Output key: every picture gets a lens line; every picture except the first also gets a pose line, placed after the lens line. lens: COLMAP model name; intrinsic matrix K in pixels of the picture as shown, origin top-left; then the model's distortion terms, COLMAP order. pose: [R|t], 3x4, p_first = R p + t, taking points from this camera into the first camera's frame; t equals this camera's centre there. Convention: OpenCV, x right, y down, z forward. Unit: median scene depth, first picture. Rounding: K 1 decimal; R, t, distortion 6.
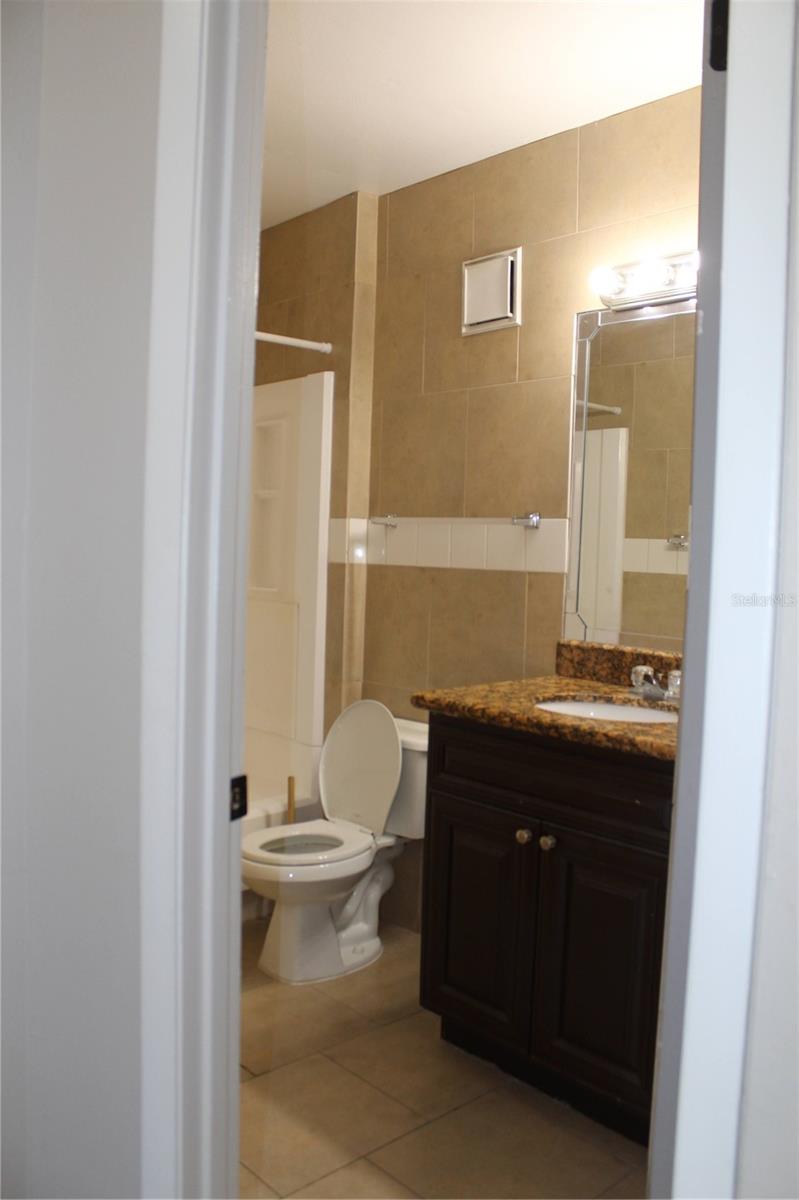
lens RADIAL K [[1005.2, 0, 399.4], [0, 1005.2, 598.5], [0, 0, 1]] dist [-0.084236, 0.010418]
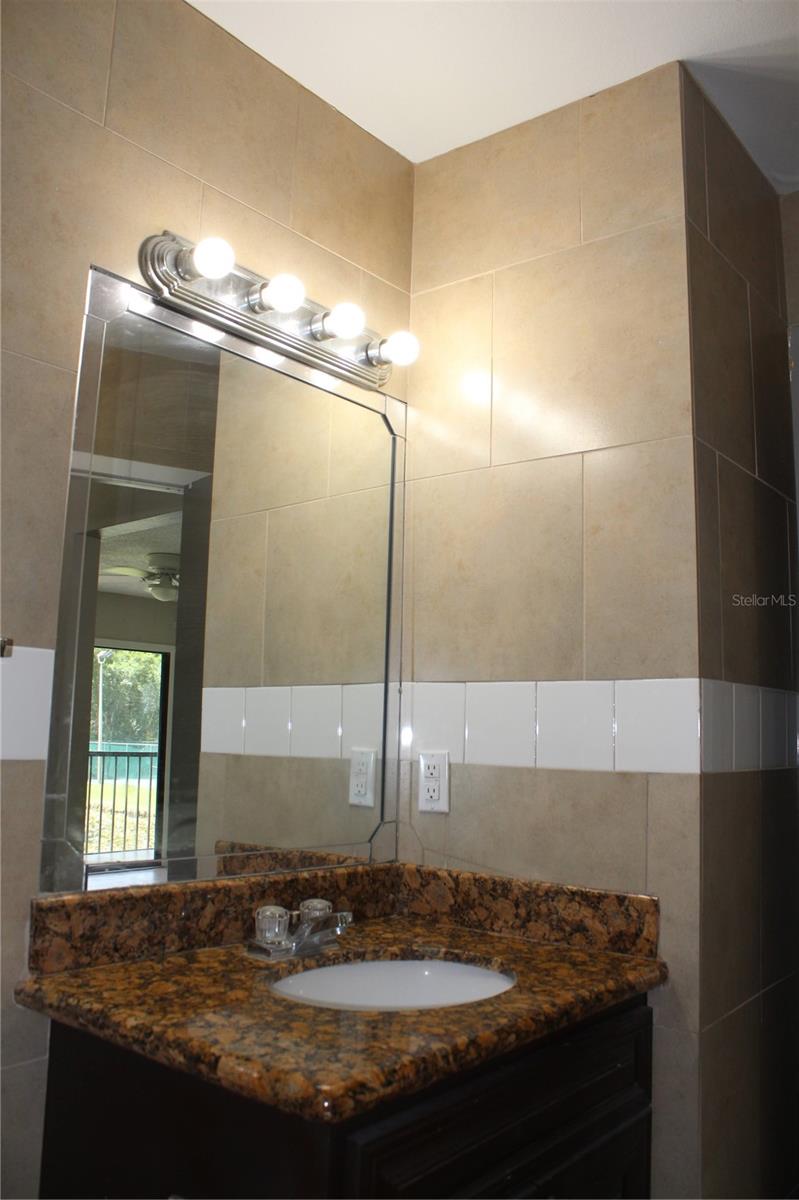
lens RADIAL K [[1005.2, 0, 399.4], [0, 1005.2, 603.1], [0, 0, 1]] dist [-0.084236, 0.010418]
pose [[-0.154909, 0.092450, 0.983594, -0.355641], [0.018999, 0.995706, -0.090596, -0.055697], [-0.987746, 0.004653, -0.156000, 0.931227]]
